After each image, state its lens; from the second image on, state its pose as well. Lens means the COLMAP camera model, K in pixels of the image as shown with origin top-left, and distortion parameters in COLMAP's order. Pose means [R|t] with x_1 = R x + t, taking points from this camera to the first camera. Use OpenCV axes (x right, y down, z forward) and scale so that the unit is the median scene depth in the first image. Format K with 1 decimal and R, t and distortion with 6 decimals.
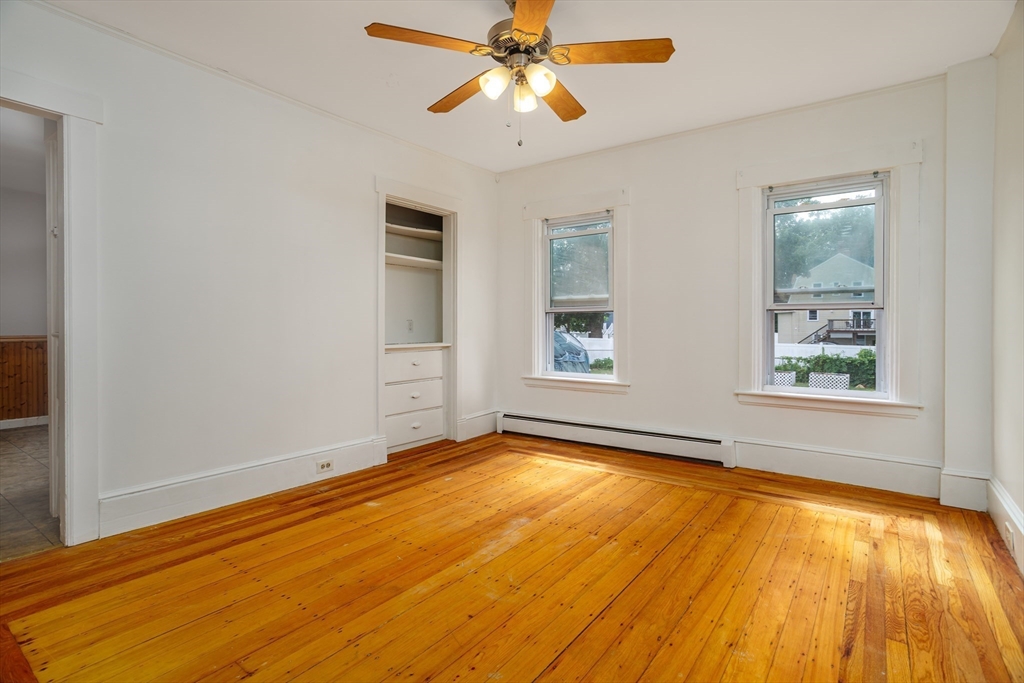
lens RADIAL K [[496.4, 0, 528.2], [0, 496.4, 330.7], [0, 0, 1]] dist [-0.044569, 0.022001]
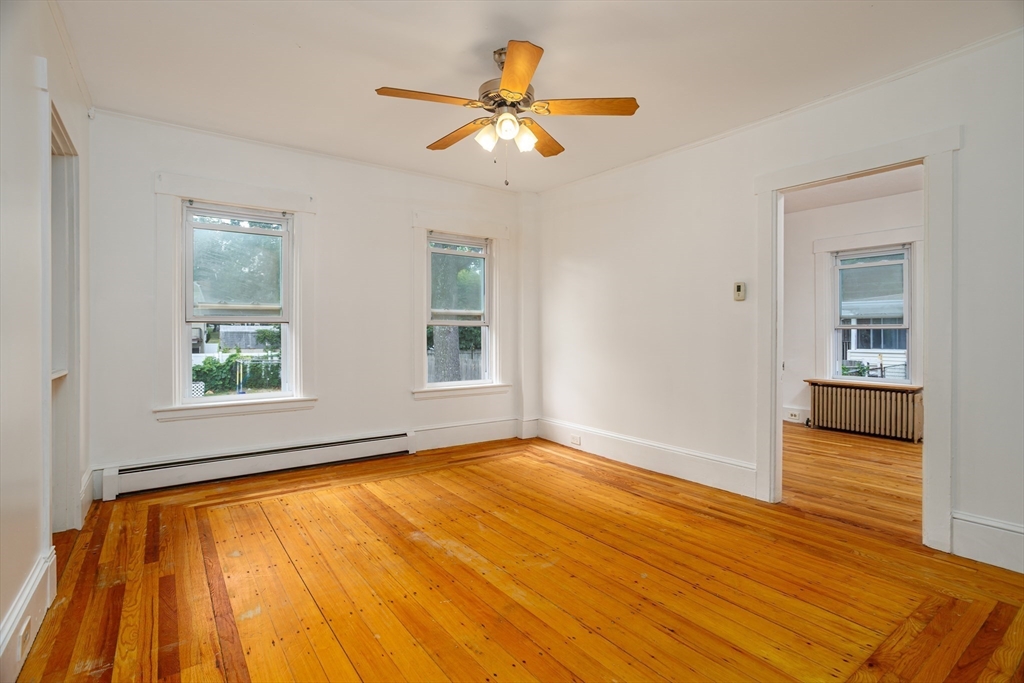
lens RADIAL K [[496.4, 0, 502.8], [0, 496.4, 336.4], [0, 0, 1]] dist [-0.044569, 0.022001]
pose [[0.320973, -0.005399, 0.947073, -0.877005], [0.009544, 0.999951, 0.002466, -0.017639], [-0.947040, 0.008247, 0.321009, 0.497981]]
